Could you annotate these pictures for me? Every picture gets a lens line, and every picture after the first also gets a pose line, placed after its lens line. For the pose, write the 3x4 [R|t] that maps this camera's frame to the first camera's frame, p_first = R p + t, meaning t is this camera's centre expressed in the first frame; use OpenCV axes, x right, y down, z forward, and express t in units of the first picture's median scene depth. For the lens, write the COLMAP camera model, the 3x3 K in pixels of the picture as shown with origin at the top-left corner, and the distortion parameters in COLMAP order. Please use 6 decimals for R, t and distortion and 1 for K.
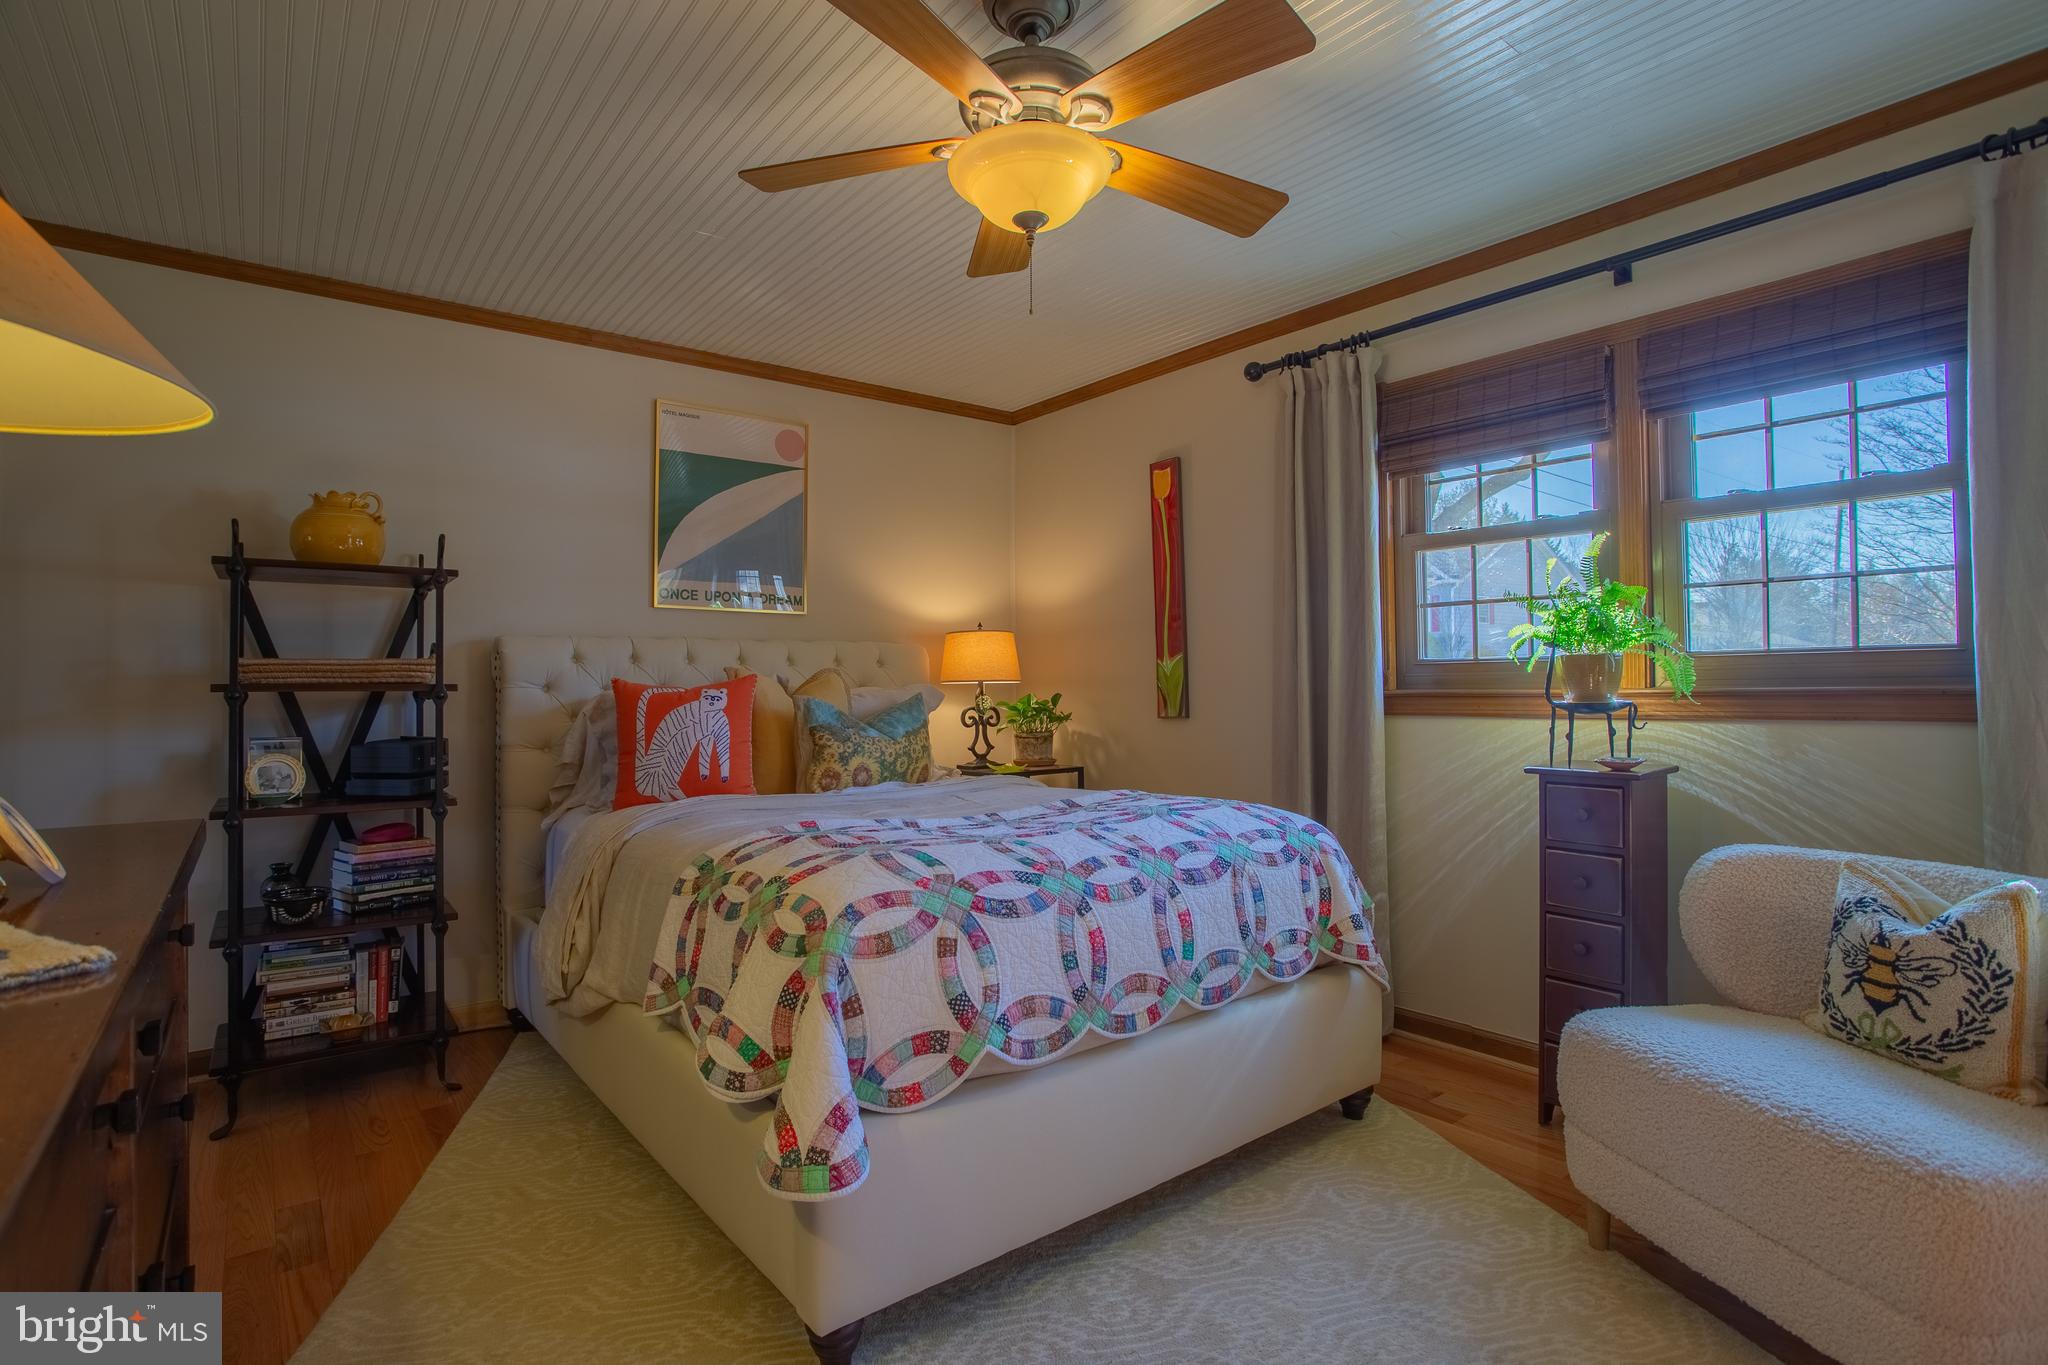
lens RADIAL K [[1000.5, 0, 1012.9], [0, 1000.5, 673.3], [0, 0, 1]] dist [-0.073119, 0.026421]
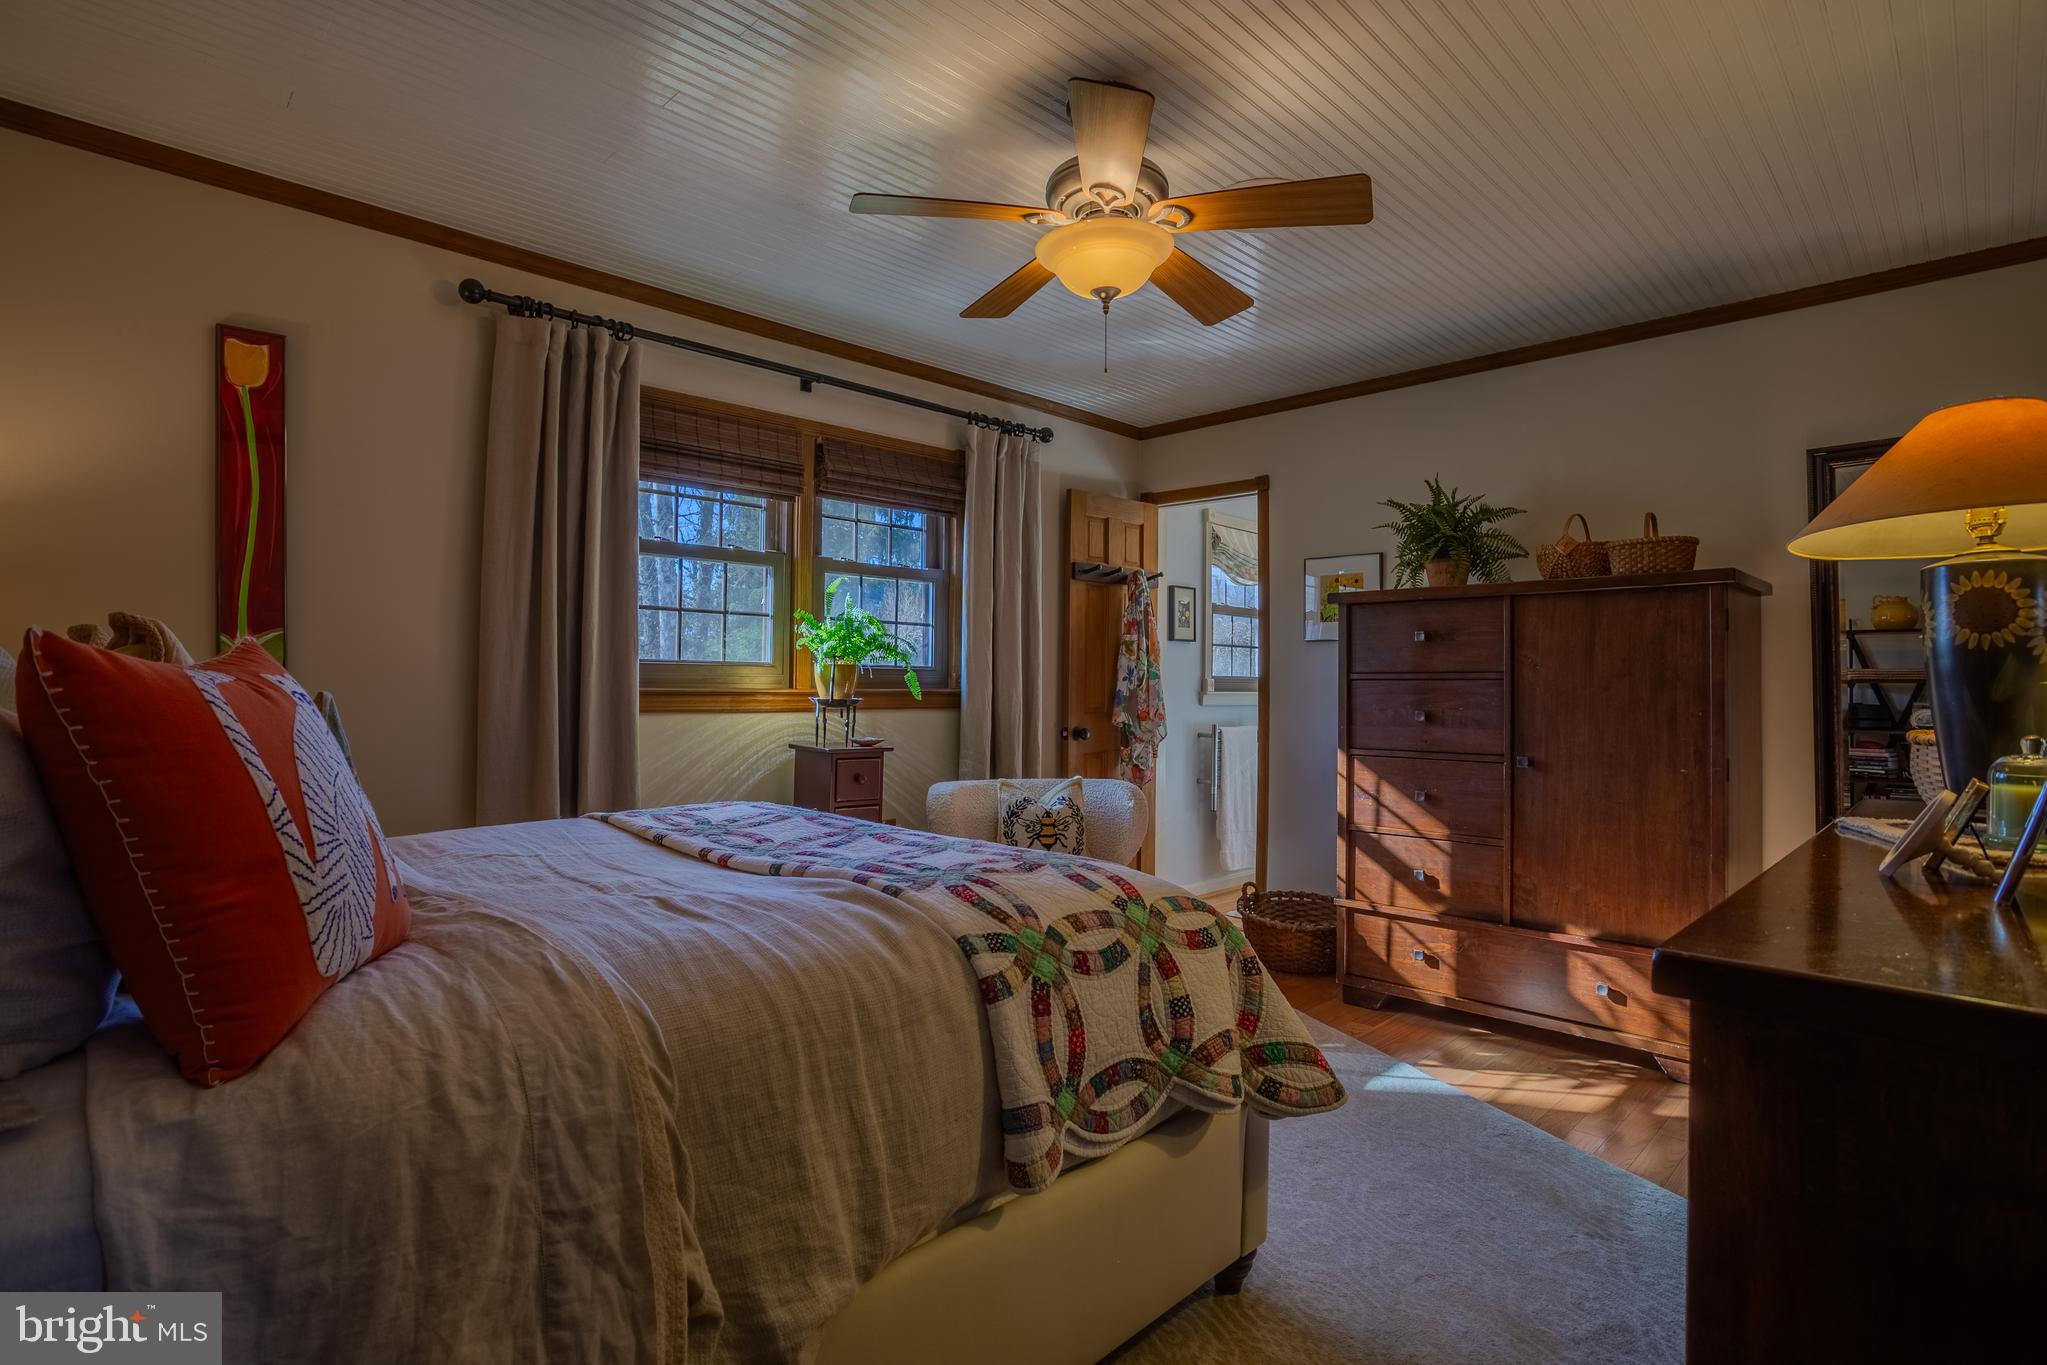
lens RADIAL K [[1010.0, 0, 1043.6], [0, 1010.0, 667.4], [0, 0, 1]] dist [-0.058308, 0.027198]
pose [[-0.134922, 0.026407, 0.990504, -0.766984], [-0.019998, 0.999369, -0.029367, 0.018304], [-0.990654, -0.023771, -0.134309, 0.814544]]
